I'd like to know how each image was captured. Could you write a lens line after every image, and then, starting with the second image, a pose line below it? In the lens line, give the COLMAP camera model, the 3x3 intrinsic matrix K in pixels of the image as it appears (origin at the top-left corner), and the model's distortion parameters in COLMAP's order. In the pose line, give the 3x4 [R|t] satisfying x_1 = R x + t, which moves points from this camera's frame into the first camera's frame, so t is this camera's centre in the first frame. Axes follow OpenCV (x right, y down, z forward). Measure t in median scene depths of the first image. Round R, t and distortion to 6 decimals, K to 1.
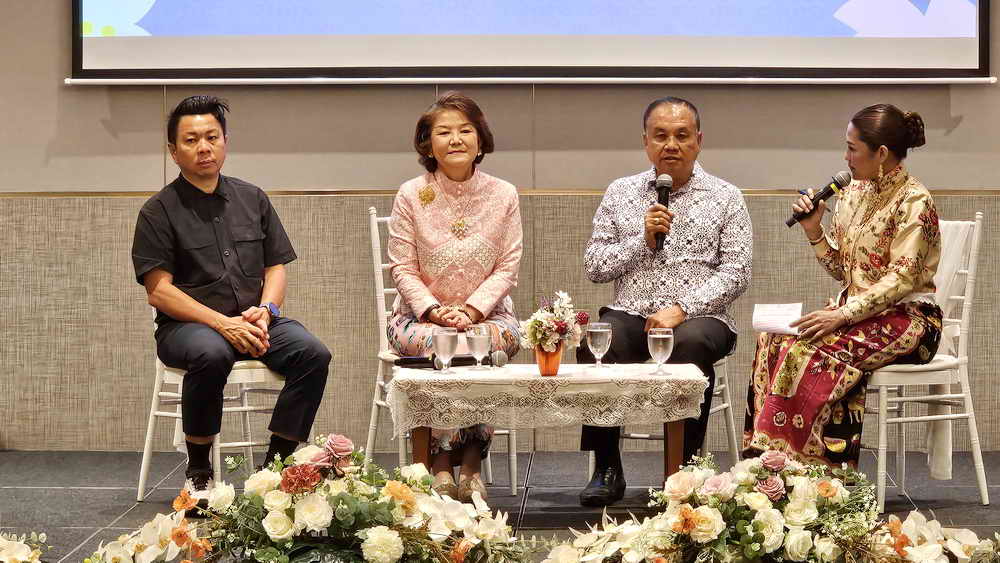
lens RADIAL K [[2020.4, 0, 500.0], [0, 2020.4, 281.5], [0, 0, 1]] dist [-0.876720, 3.433984]
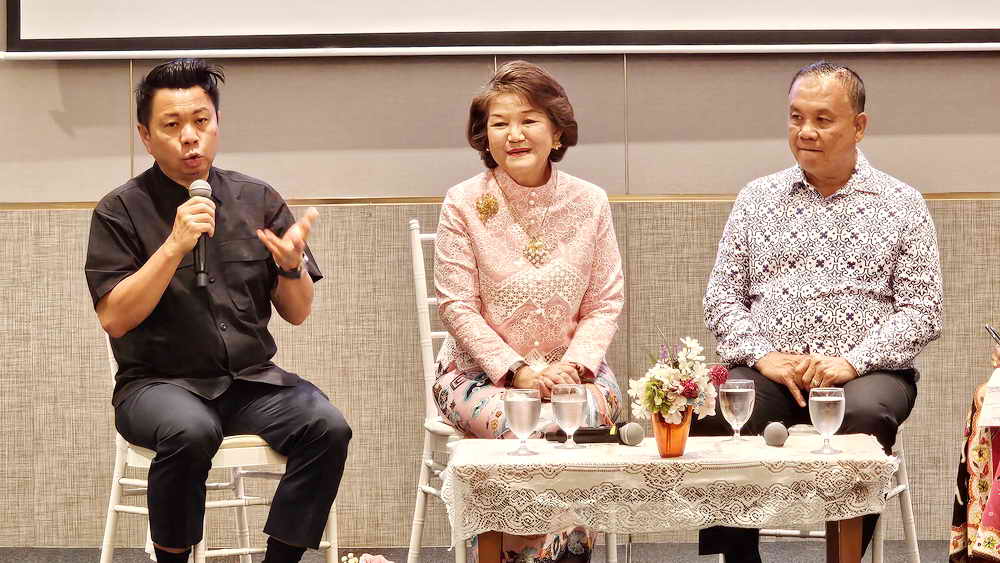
lens RADIAL K [[2170.6, 0, 500.0], [0, 2170.6, 281.5], [0, 0, 1]] dist [-0.625494, 0.564295]
pose [[0.999882, -0.008957, -0.012504, -0.023745], [0.008847, 0.999922, -0.008782, -0.007915], [0.012582, 0.008671, 0.999883, 0.225044]]
